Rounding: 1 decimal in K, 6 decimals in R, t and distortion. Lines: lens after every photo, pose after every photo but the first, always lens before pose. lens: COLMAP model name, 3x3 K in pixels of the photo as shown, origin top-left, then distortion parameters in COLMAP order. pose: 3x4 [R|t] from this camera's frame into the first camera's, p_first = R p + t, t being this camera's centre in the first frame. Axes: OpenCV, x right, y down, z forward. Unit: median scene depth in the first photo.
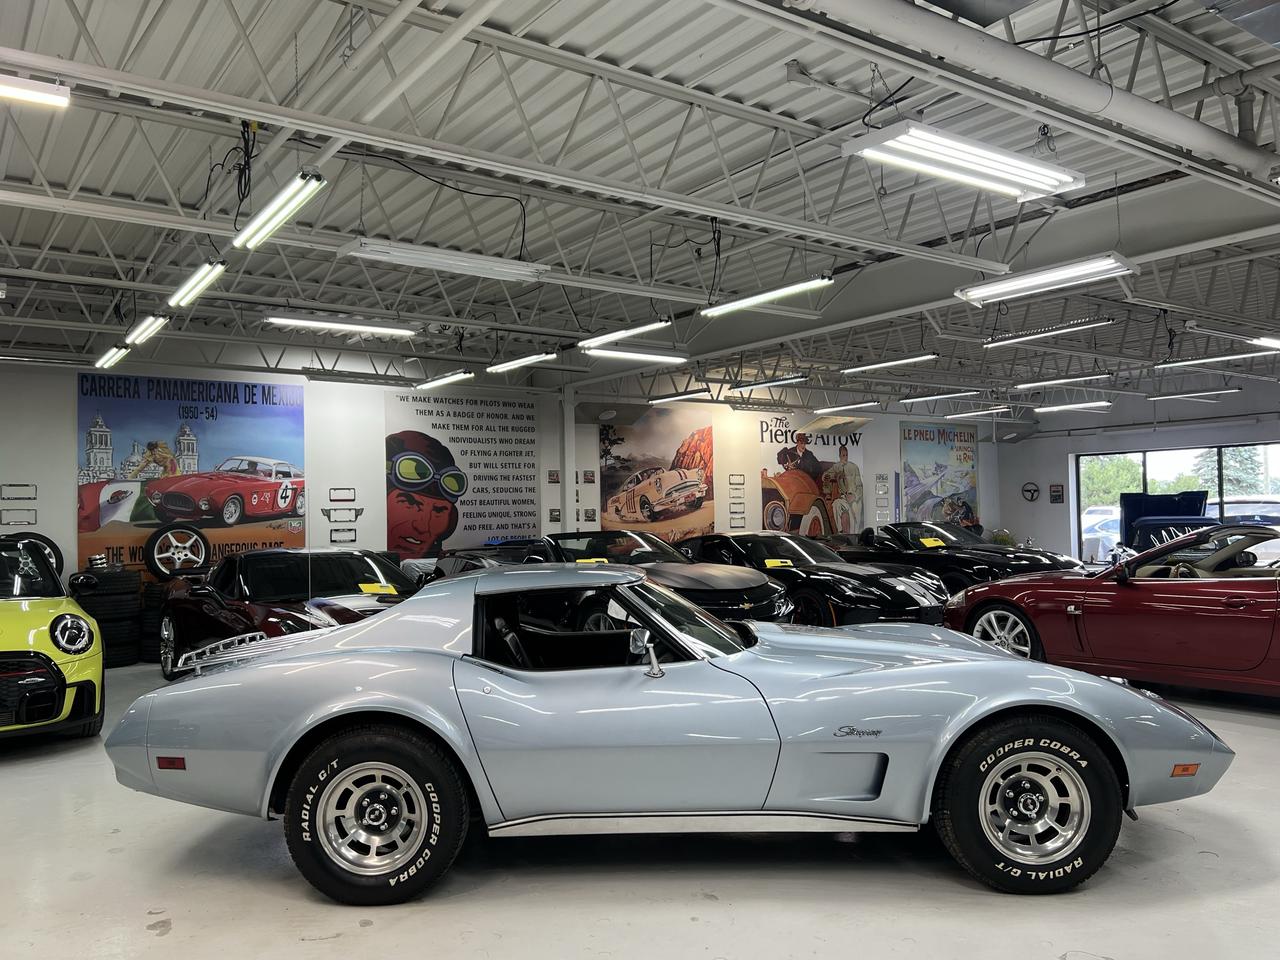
lens RADIAL K [[1044.0, 0, 636.1], [0, 1044.0, 478.5], [0, 0, 1]] dist [0.033189, -0.013322]
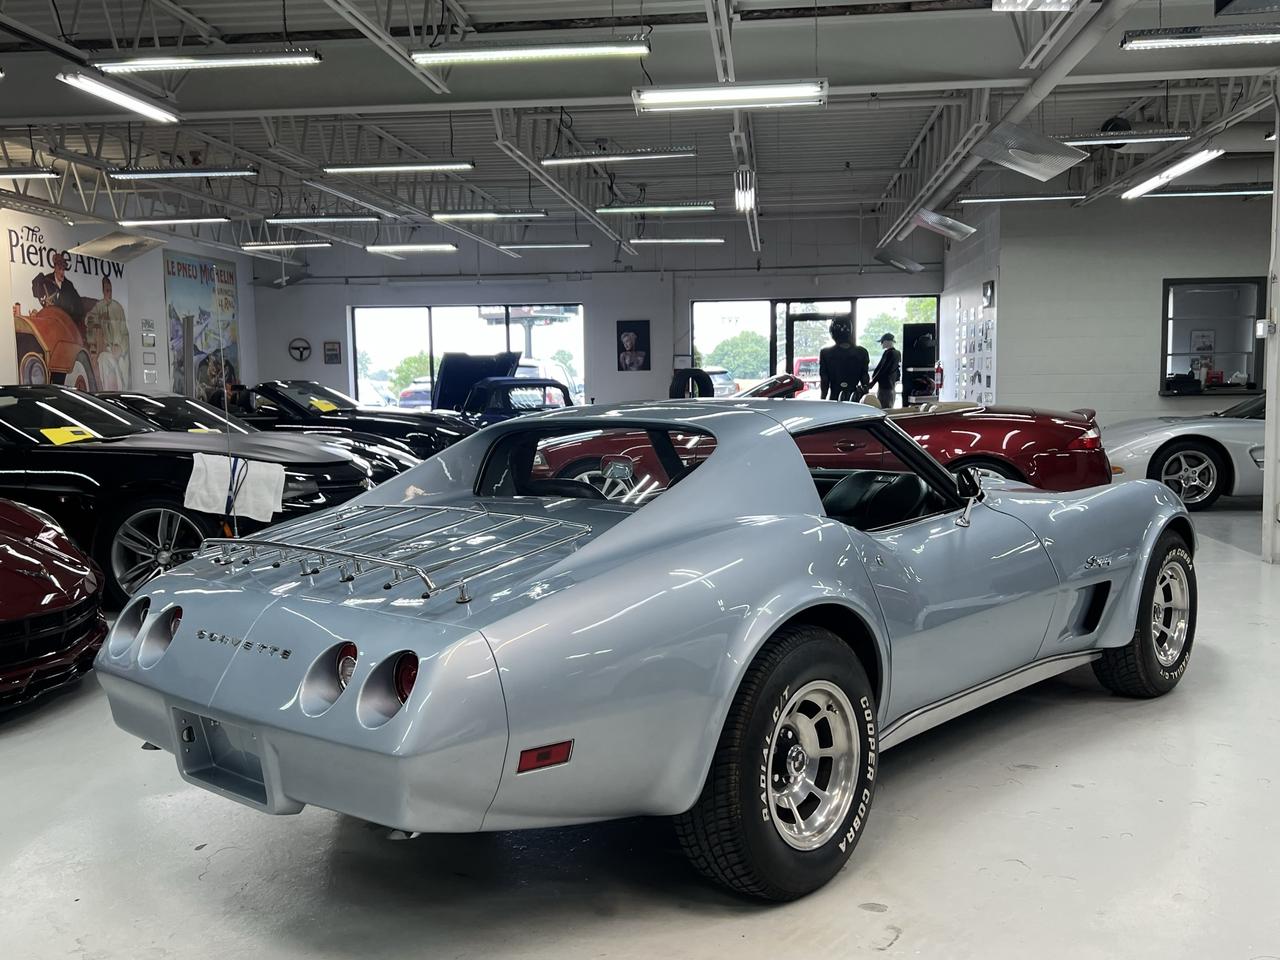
lens RADIAL K [[1284.2, 0, 639.8], [0, 1284.2, 481.2], [0, 0, 1]] dist [0.021680, 0.000000]
pose [[0.647164, -0.054071, 0.760431, -0.249253], [-0.022546, 0.995688, 0.089987, 0.020639], [-0.762017, -0.075381, 0.643154, 0.155498]]
